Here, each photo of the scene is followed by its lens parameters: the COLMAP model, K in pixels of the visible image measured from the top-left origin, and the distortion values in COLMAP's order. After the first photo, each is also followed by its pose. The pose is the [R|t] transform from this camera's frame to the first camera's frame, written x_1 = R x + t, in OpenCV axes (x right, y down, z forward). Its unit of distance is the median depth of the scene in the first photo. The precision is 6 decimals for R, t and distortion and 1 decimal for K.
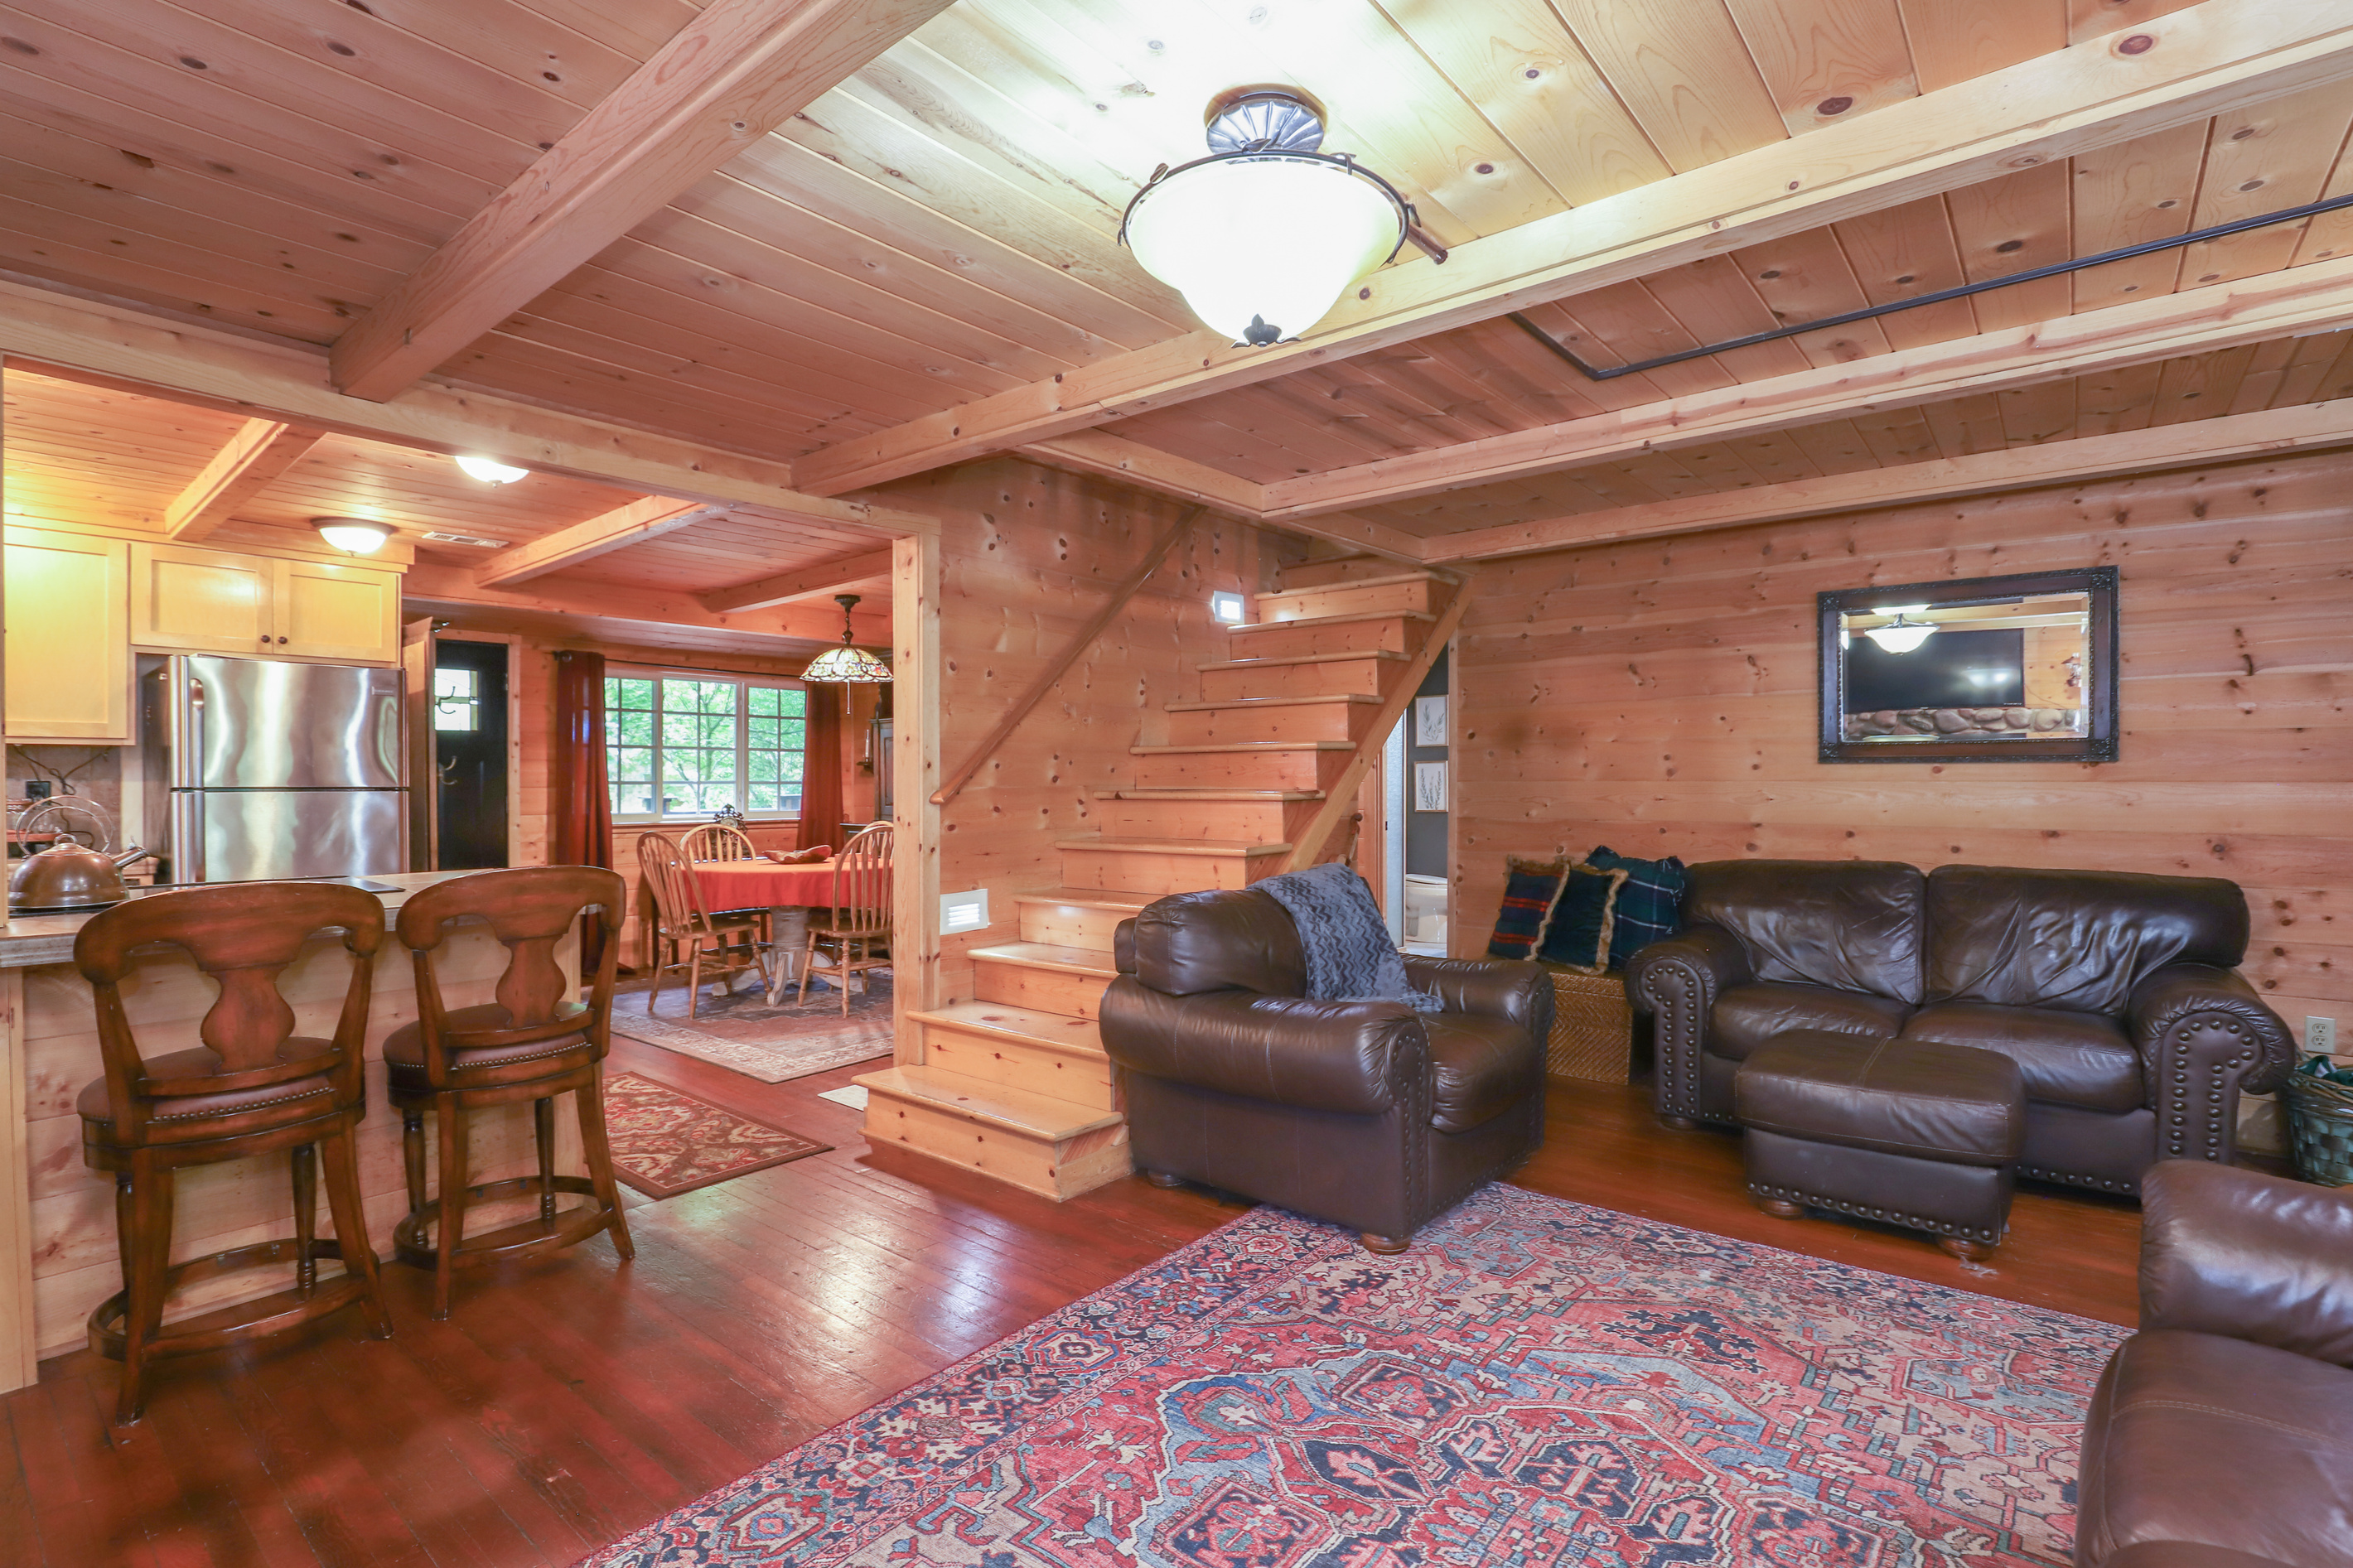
lens RADIAL K [[1114.7, 0, 1168.0], [0, 1114.7, 782.0], [0, 0, 1]] dist [-0.028431, 0.001024]
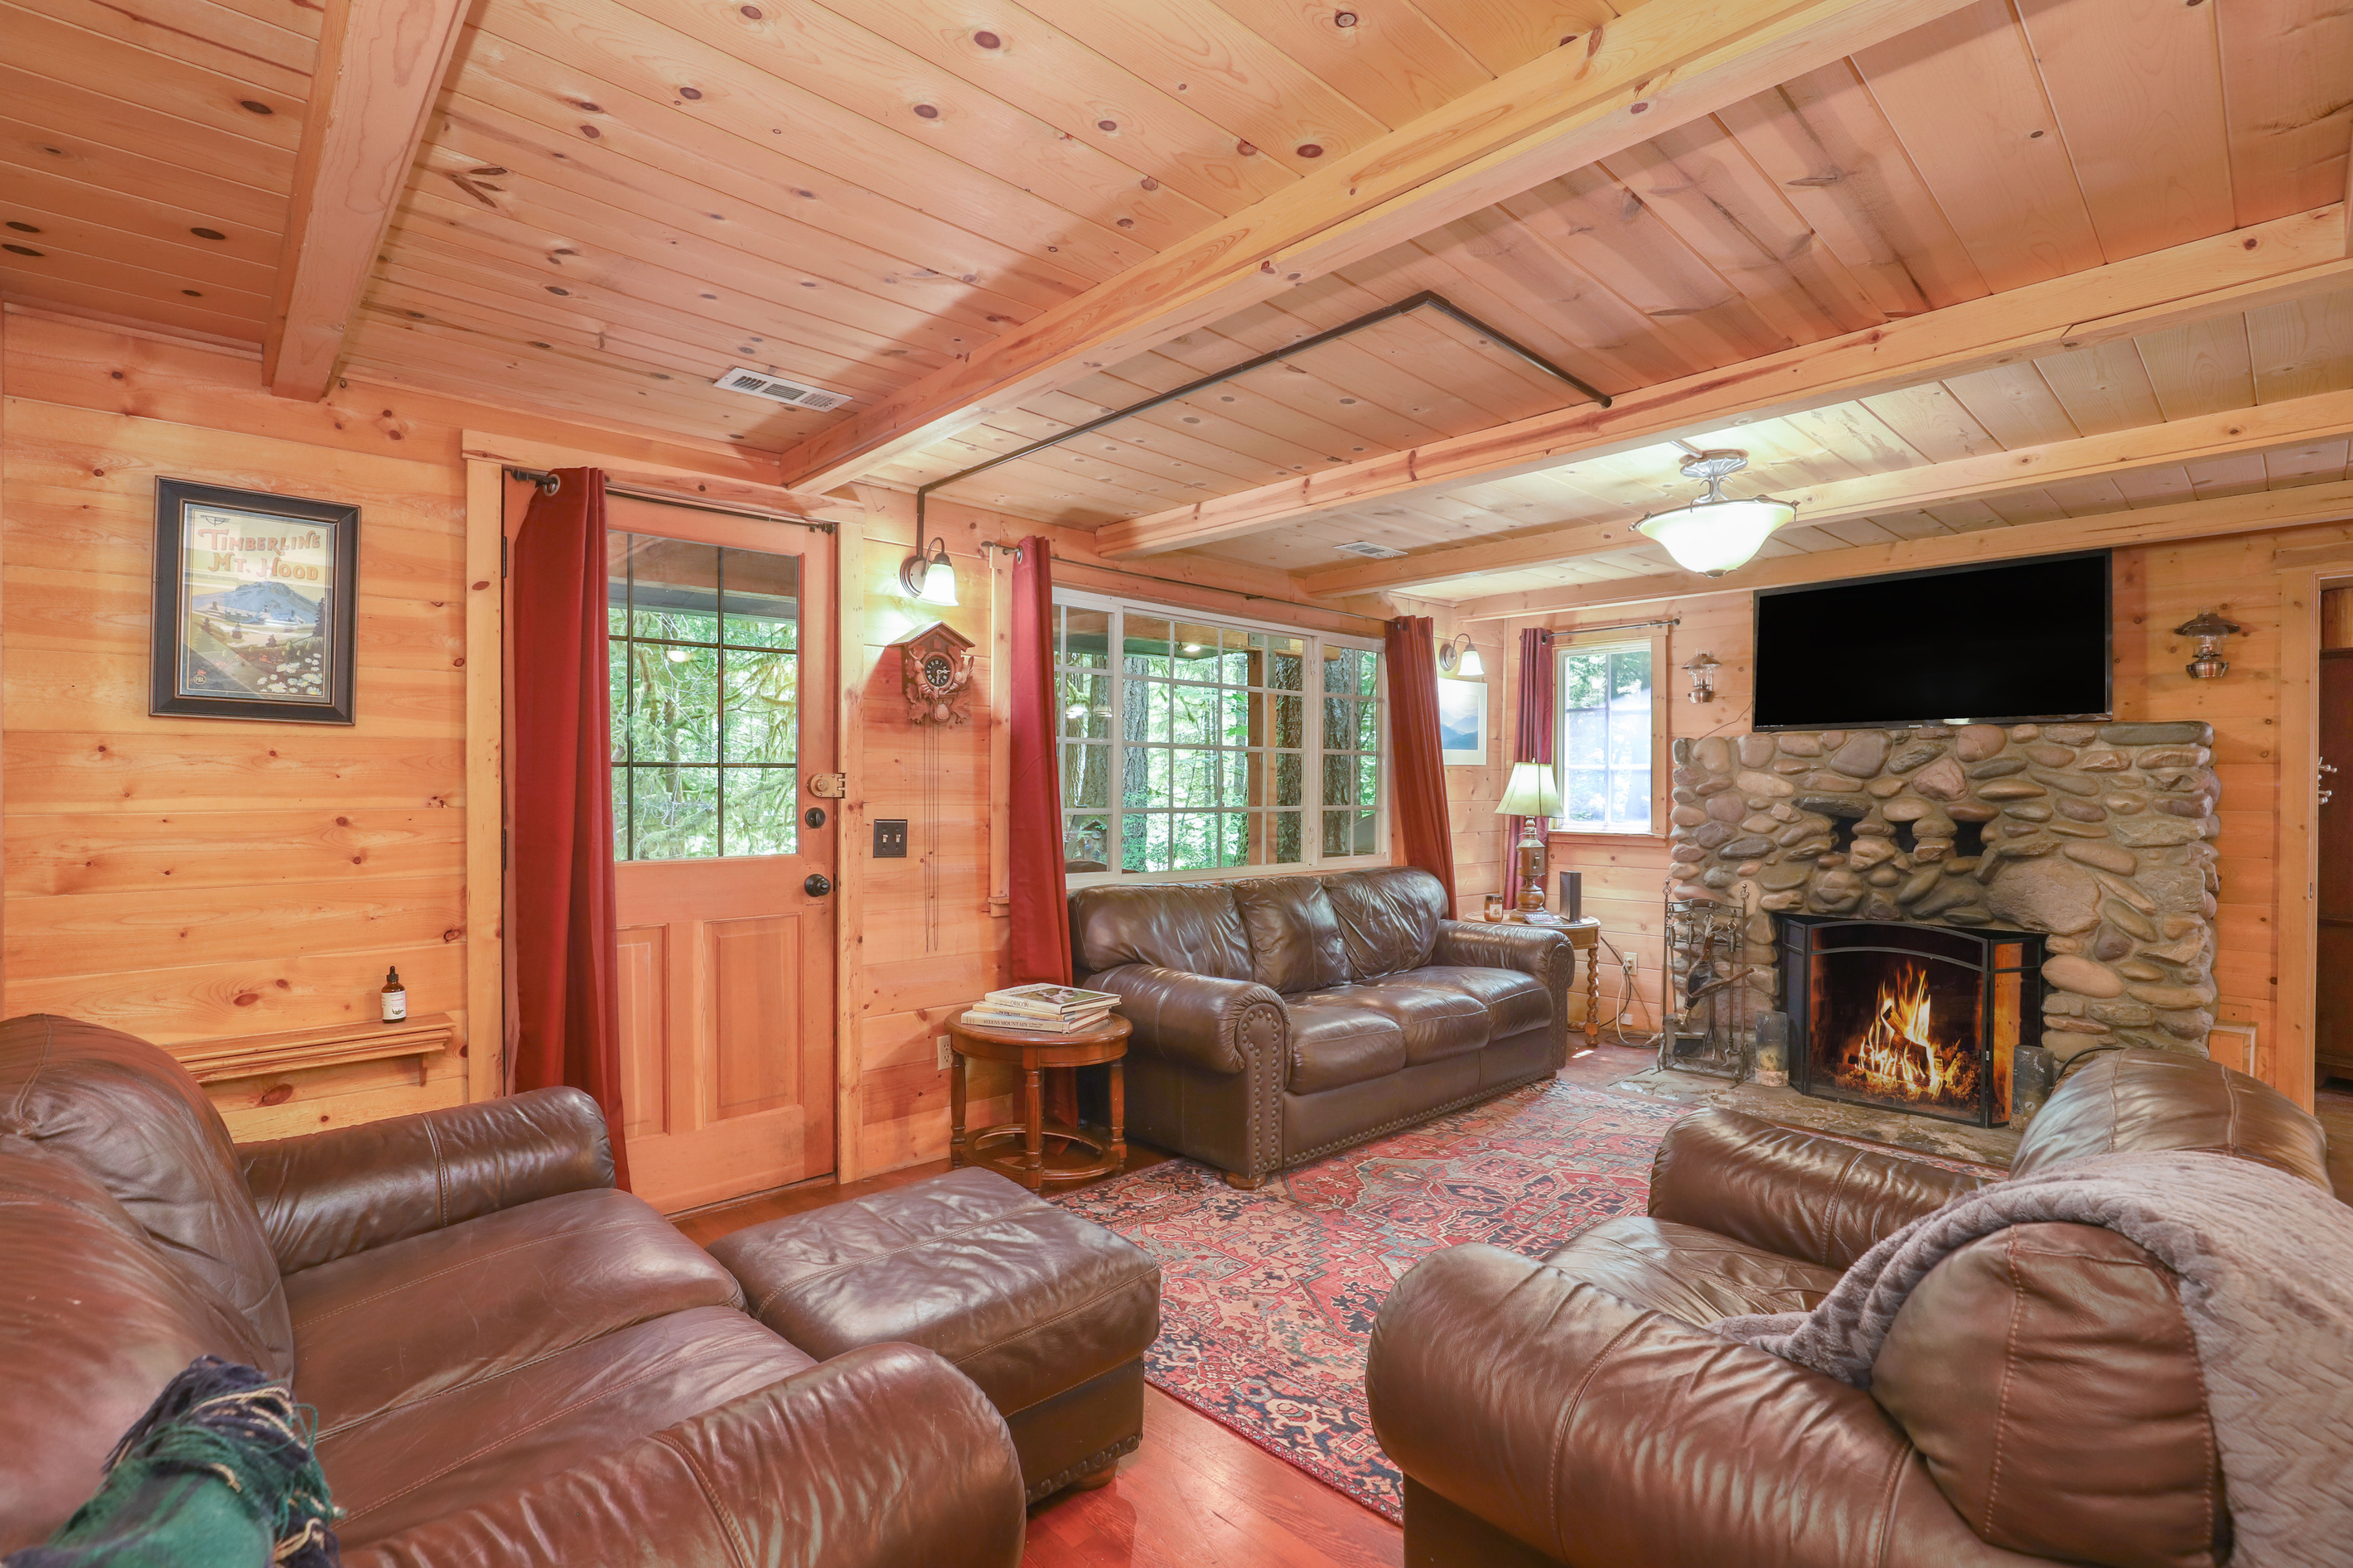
lens RADIAL K [[1084.8, 0, 1179.8], [0, 1084.8, 795.5], [0, 0, 1]] dist [-0.027090, 0.000837]
pose [[-0.993315, 0.000359, 0.115435, 0.518958], [0.001472, 0.999953, 0.009551, -0.021262], [-0.115426, 0.009657, -0.993269, 1.956142]]
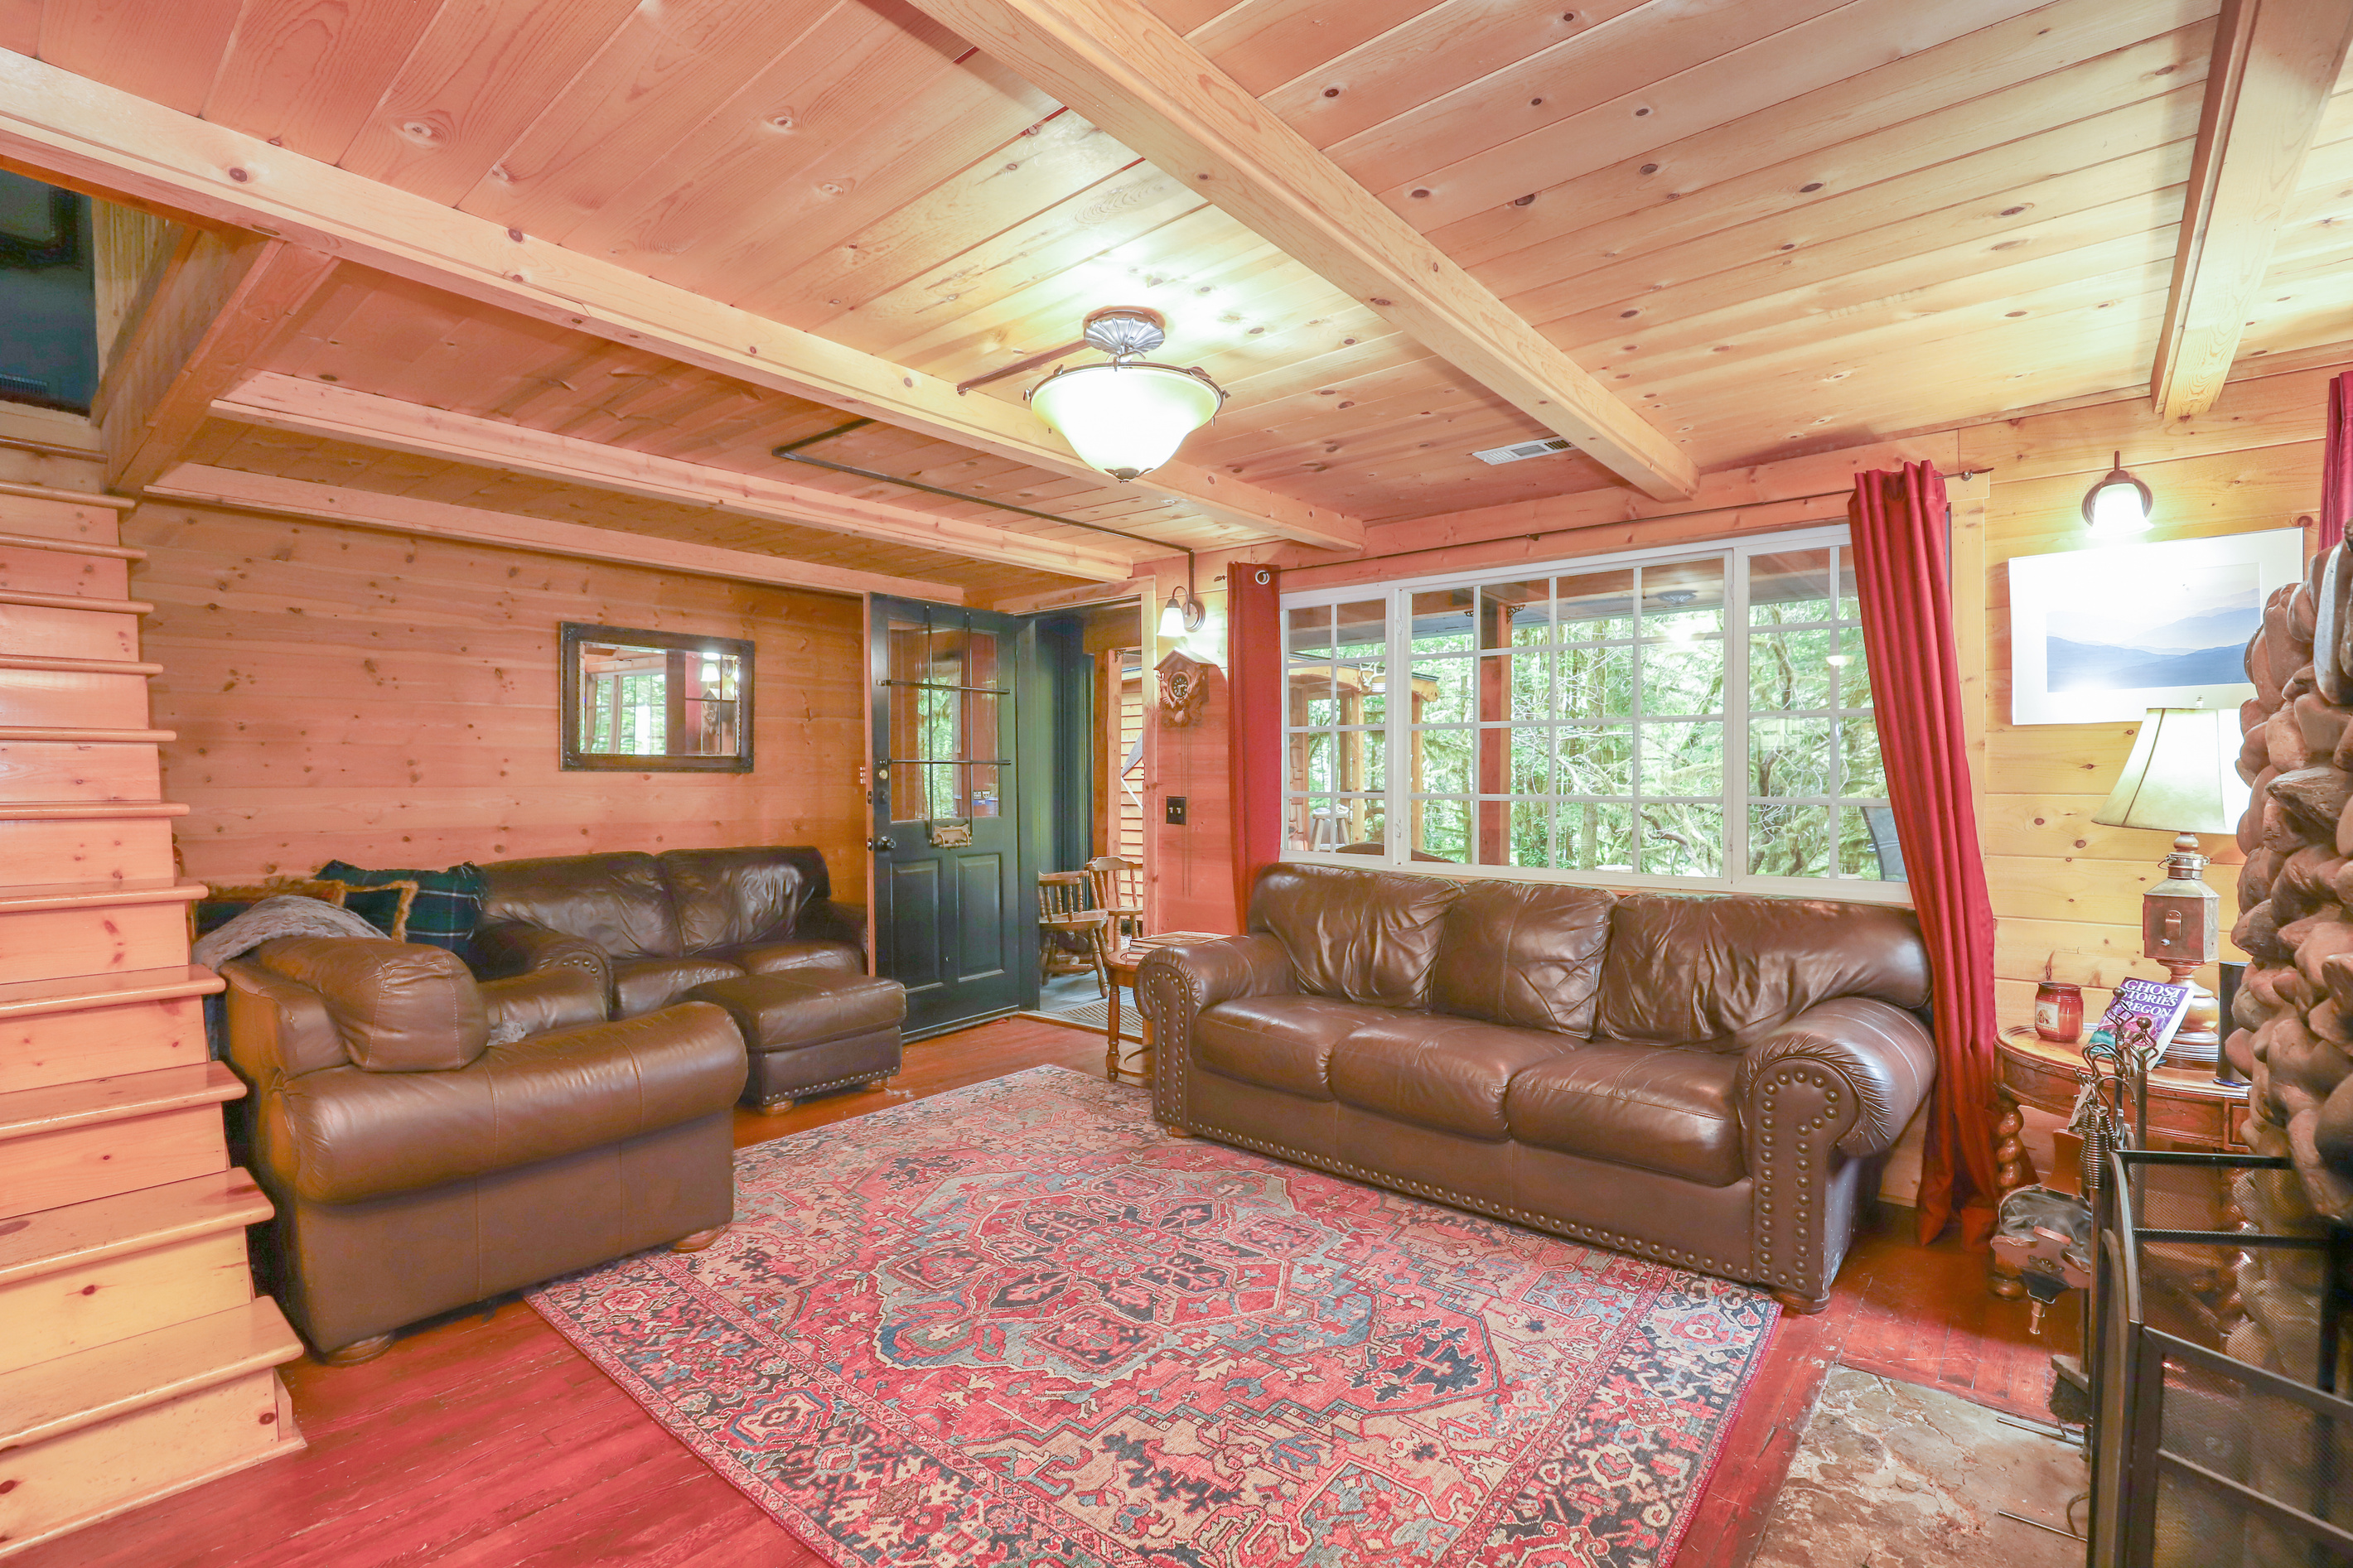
lens RADIAL K [[1084.8, 0, 1163.6], [0, 1084.8, 789.6], [0, 0, 1]] dist [-0.027090, 0.000837]
pose [[0.008076, -0.004705, 0.999956, -0.878727], [0.005375, 0.999975, 0.004662, 0.000701], [-0.999953, 0.005337, 0.008101, 0.627628]]
